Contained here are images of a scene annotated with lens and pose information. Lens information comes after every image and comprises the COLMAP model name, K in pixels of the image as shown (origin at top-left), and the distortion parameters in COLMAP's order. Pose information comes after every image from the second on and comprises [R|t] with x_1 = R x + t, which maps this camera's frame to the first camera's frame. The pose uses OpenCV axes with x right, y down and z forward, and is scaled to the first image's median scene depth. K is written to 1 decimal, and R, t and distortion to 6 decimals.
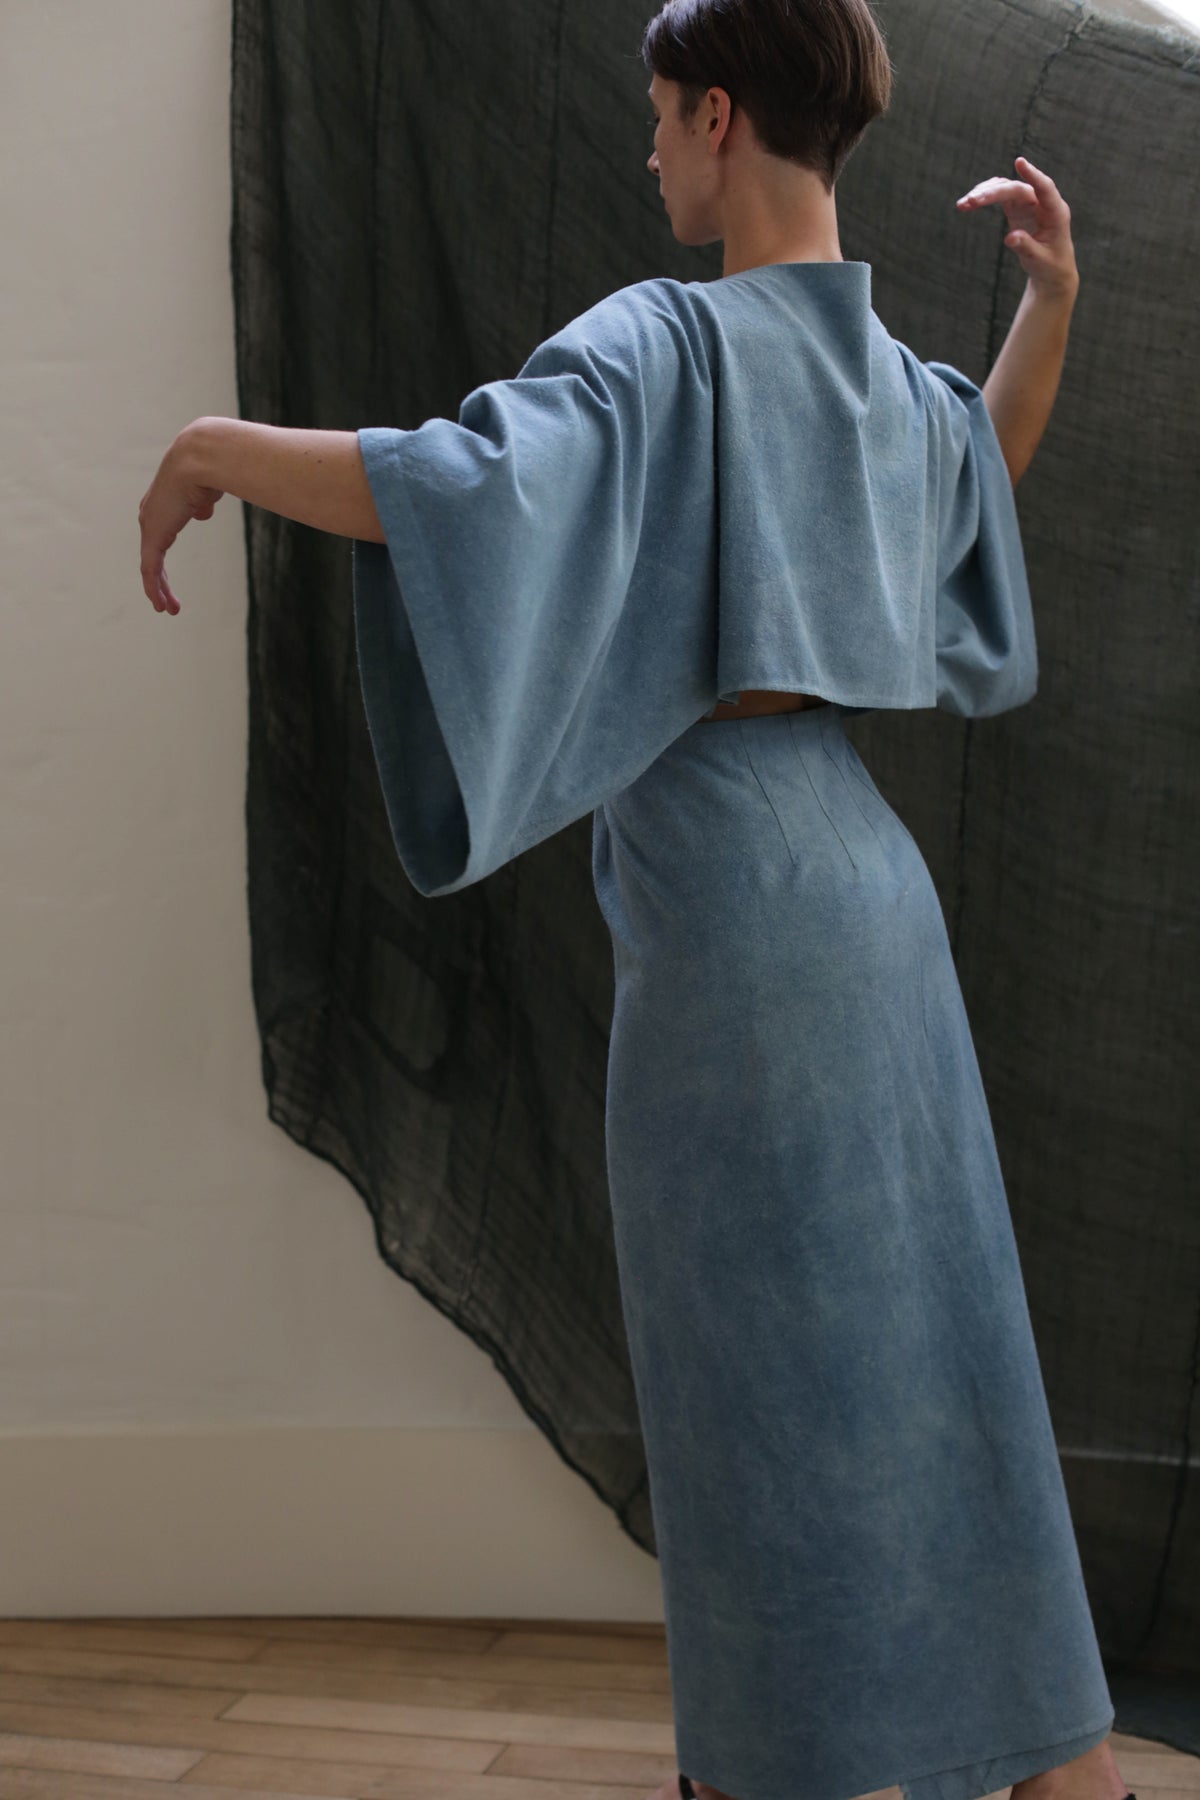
lens RADIAL K [[2616.4, 0, 600.0], [0, 2616.4, 900.0], [0, 0, 1]] dist [-0.212061, 0.447705]
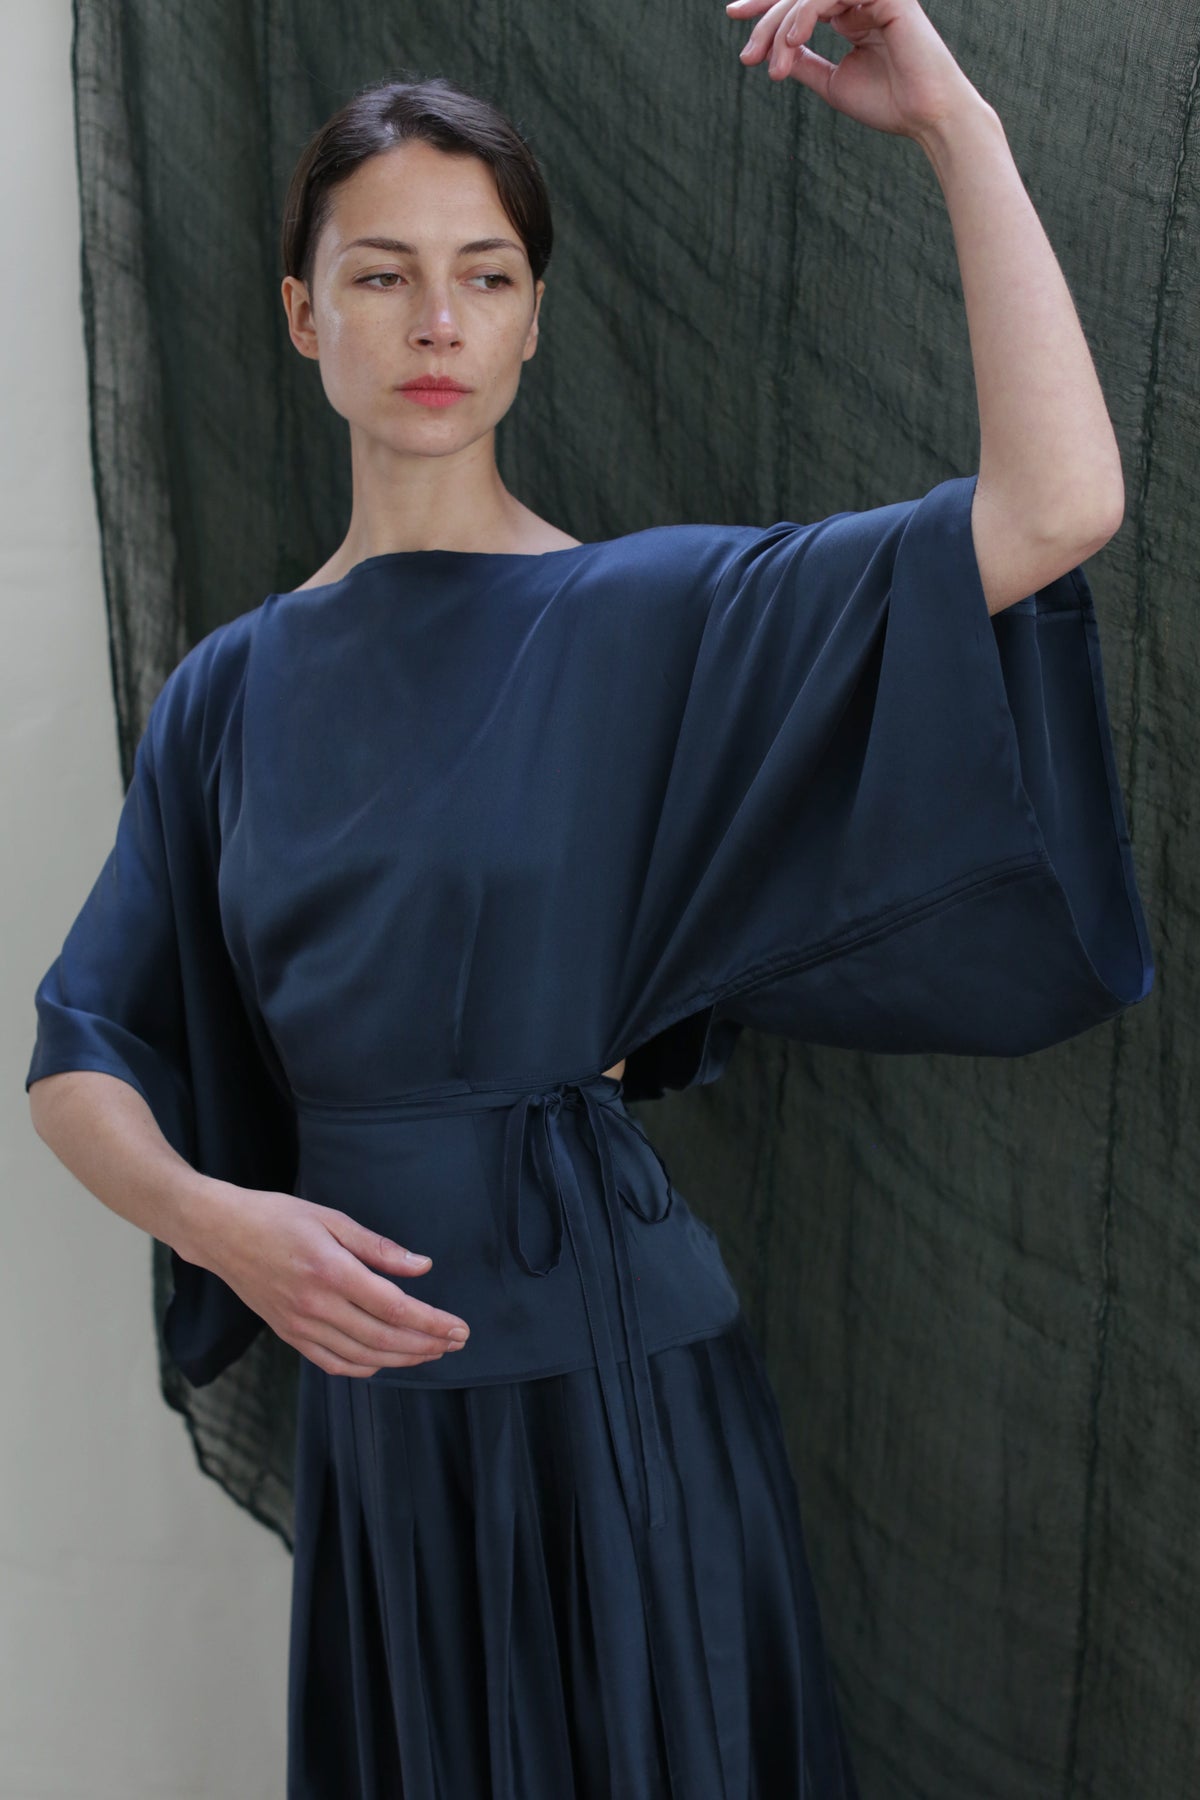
lens RADIAL K [[2616.4, 0, 600.0], [0, 2616.4, 900.0], [0, 0, 1]] dist [-0.212061, 0.447705]
pose [[0.976440, 0.008524, -0.215620, 0.149464], [0.012775, 0.995184, 0.097191, -0.157174], [0.215410, -0.097656, 0.971628, 0.357976]]
